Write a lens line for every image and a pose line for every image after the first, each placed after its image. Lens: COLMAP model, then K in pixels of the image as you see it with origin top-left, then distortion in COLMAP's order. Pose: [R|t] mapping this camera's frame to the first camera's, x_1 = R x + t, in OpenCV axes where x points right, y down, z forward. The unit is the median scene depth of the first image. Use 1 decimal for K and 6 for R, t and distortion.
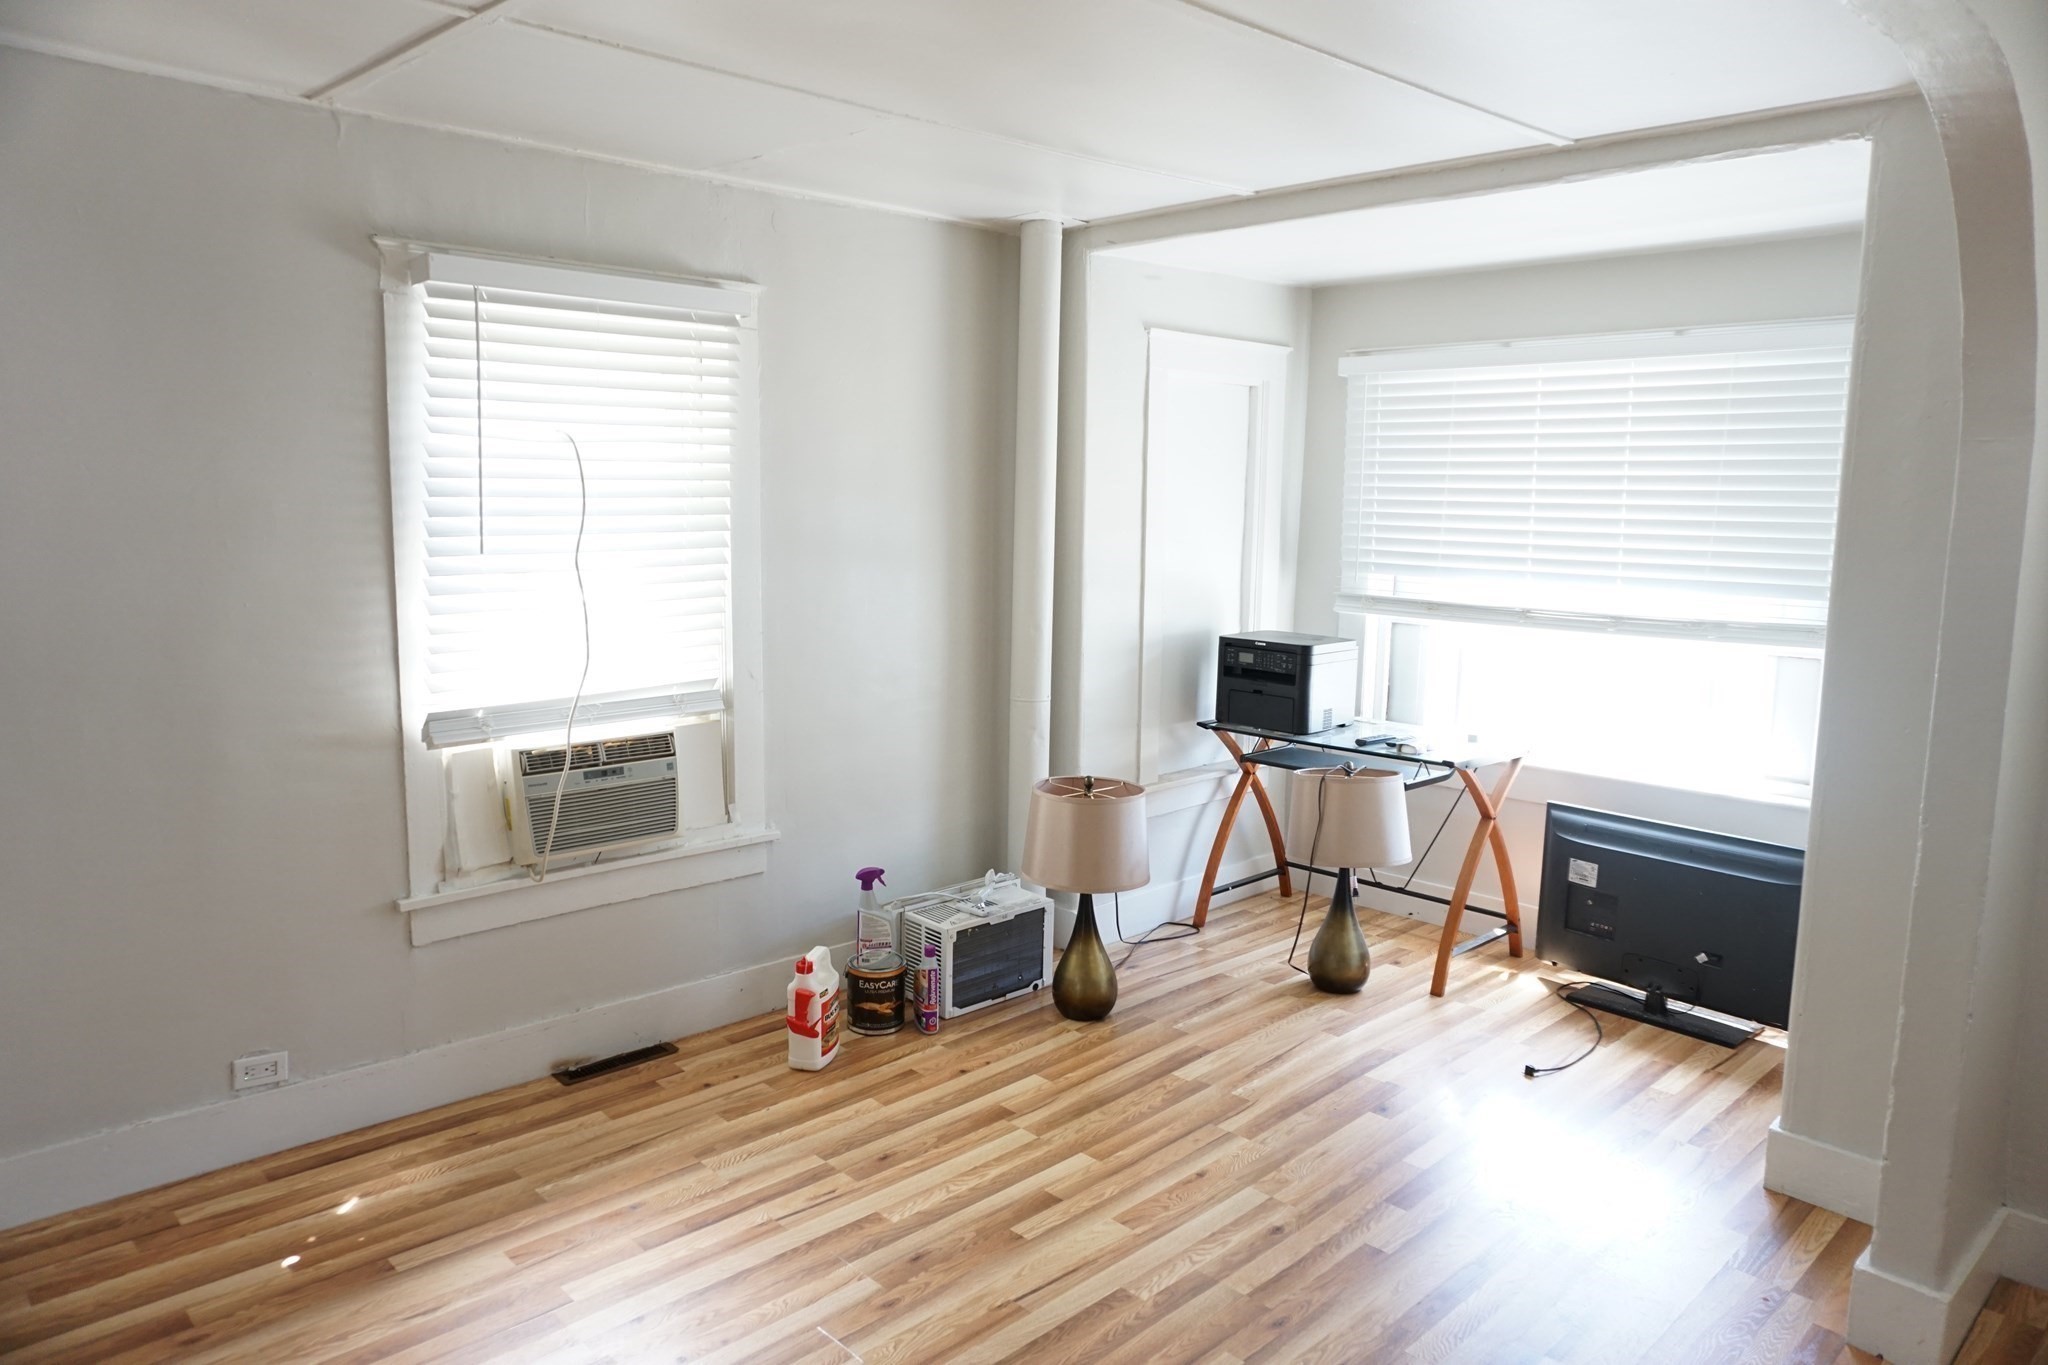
lens RADIAL K [[1367.4, 0, 1014.3], [0, 1367.4, 677.7], [0, 0, 1]] dist [-0.045739, 0.037289]
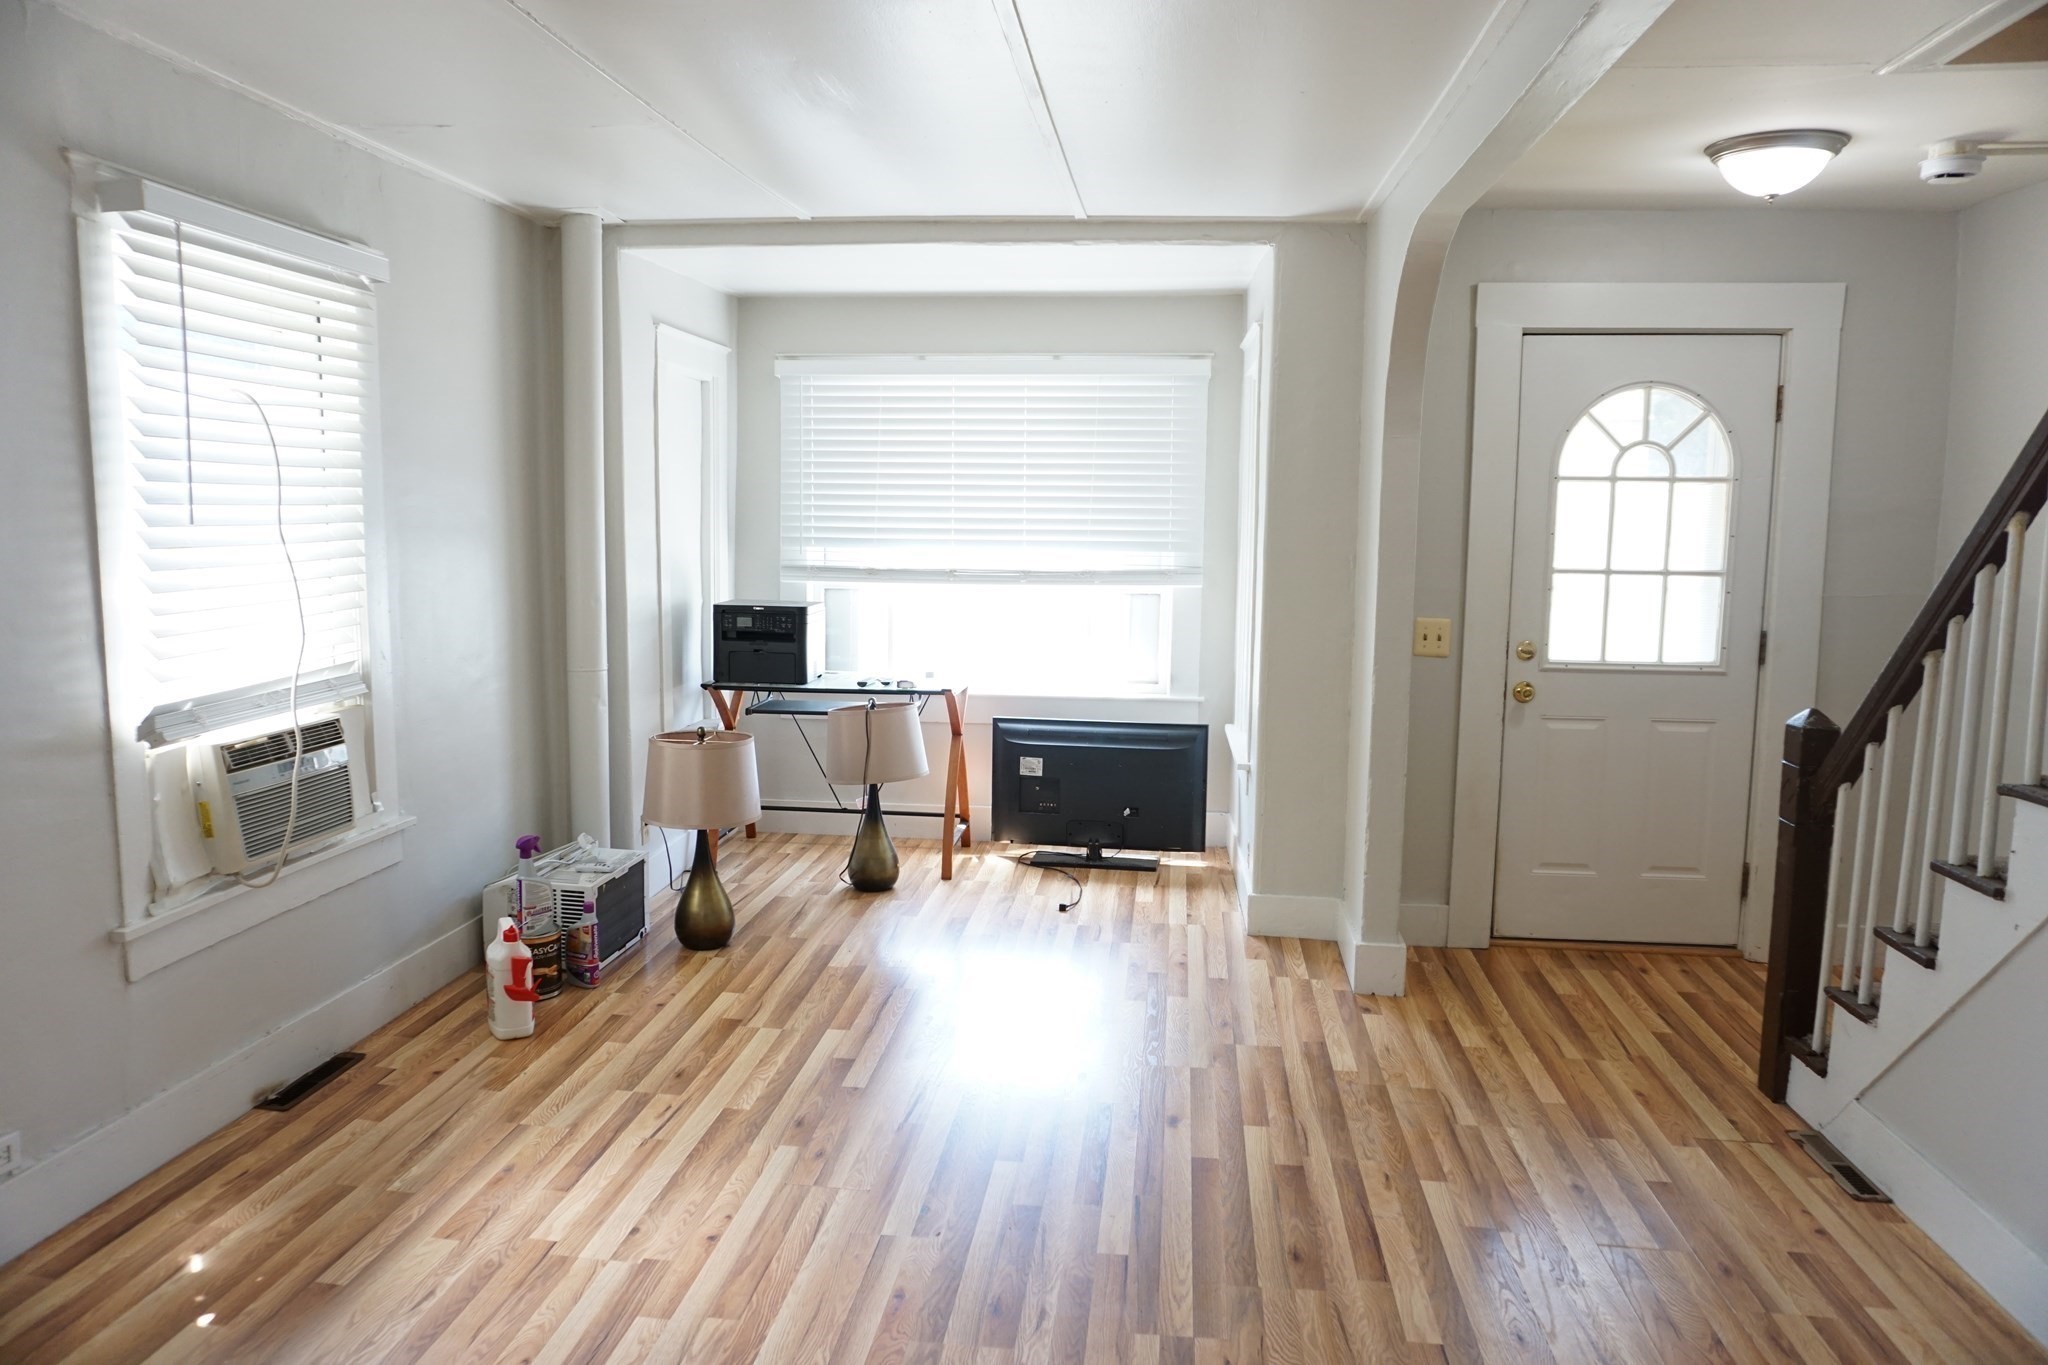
lens RADIAL K [[1367.4, 0, 1016.6], [0, 1367.4, 670.2], [0, 0, 1]] dist [-0.045739, 0.037289]
pose [[0.774599, -0.077397, 0.627699, -0.472561], [0.083581, 0.996306, 0.019706, 0.028025], [-0.626905, 0.037199, 0.778207, -0.020995]]
